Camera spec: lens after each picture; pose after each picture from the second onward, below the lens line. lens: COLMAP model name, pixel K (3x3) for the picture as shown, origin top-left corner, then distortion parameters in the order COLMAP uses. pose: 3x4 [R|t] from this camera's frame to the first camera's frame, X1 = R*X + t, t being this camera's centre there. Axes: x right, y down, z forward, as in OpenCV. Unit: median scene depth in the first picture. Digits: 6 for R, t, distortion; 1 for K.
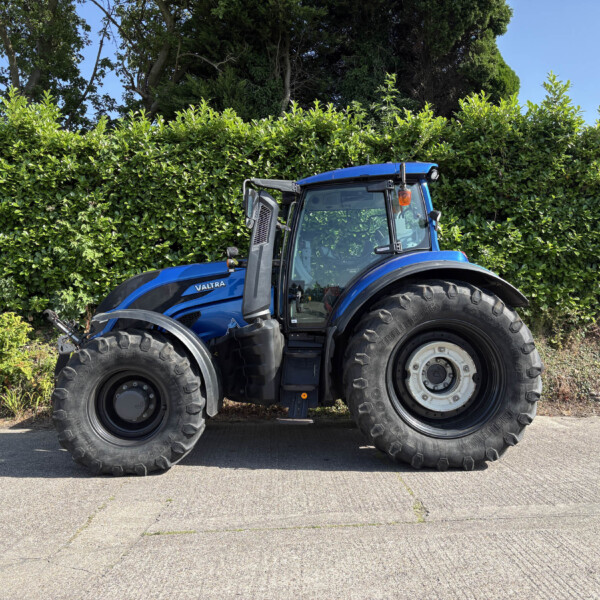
lens RADIAL K [[607.3, 0, 308.4], [0, 607.3, 301.8], [0, 0, 1]] dist [0.028285, -0.007728]
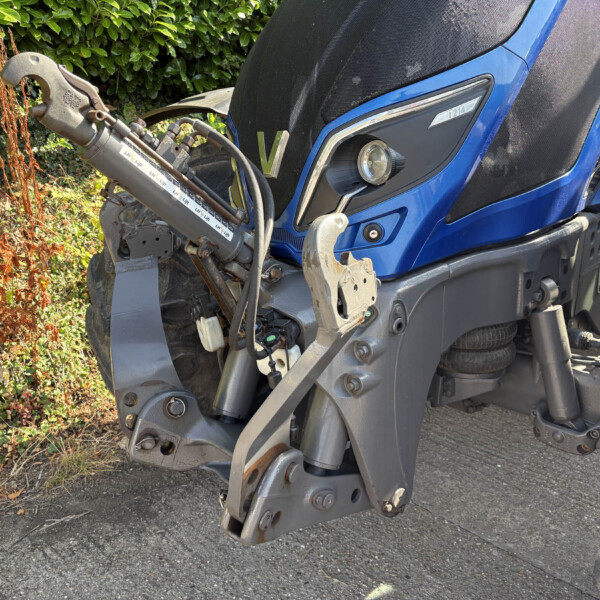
lens RADIAL K [[607.3, 0, 308.4], [0, 607.3, 301.8], [0, 0, 1]] dist [0.028285, -0.007728]
pose [[0.763754, -0.207021, 0.611409, -0.575297], [0.032836, 0.958411, 0.283497, 0.037183], [-0.644671, -0.196445, 0.738788, 0.999877]]
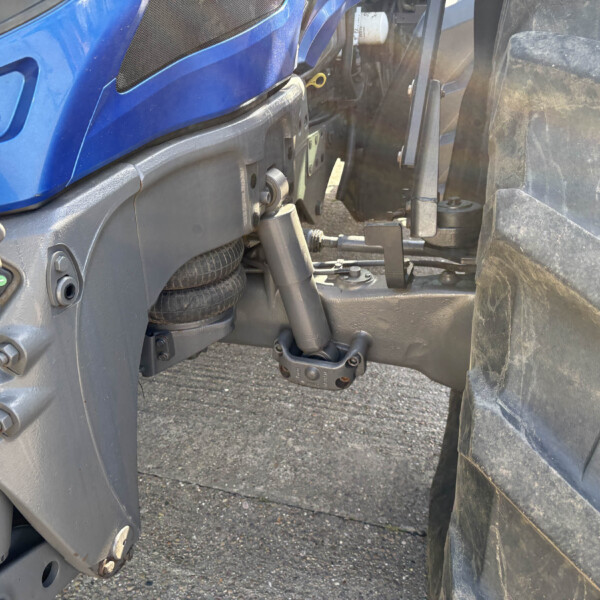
lens RADIAL K [[607.3, 0, 308.4], [0, 607.3, 301.8], [0, 0, 1]] dist [0.028285, -0.007728]
pose [[0.332338, -0.439693, 0.834399, -0.500204], [0.003667, 0.885280, 0.465045, 0.055670], [-0.943153, -0.151492, 0.295825, 1.061273]]
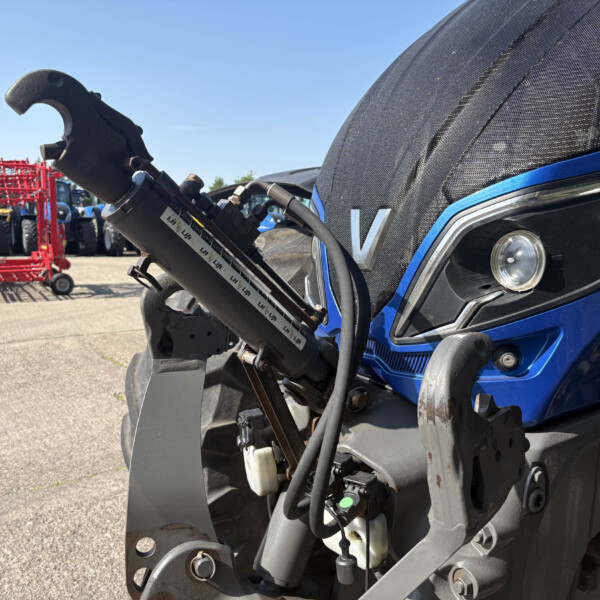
lens RADIAL K [[607.3, 0, 308.4], [0, 607.3, 301.8], [0, 0, 1]] dist [0.028285, -0.007728]
pose [[0.835553, -0.044201, 0.547629, -0.541533], [-0.038537, 0.989588, 0.138672, 0.043105], [-0.548056, -0.136972, 0.825150, 1.056475]]
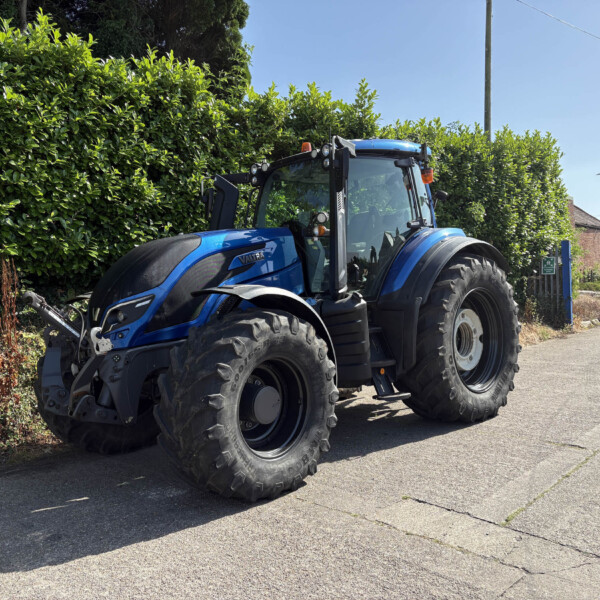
lens RADIAL K [[607.3, 0, 308.4], [0, 607.3, 301.8], [0, 0, 1]] dist [0.028285, -0.007728]
pose [[0.723651, -0.033679, 0.689344, -0.788658], [0.024900, 0.999432, 0.022689, 0.020549], [-0.689717, 0.000746, 0.724078, 0.400281]]
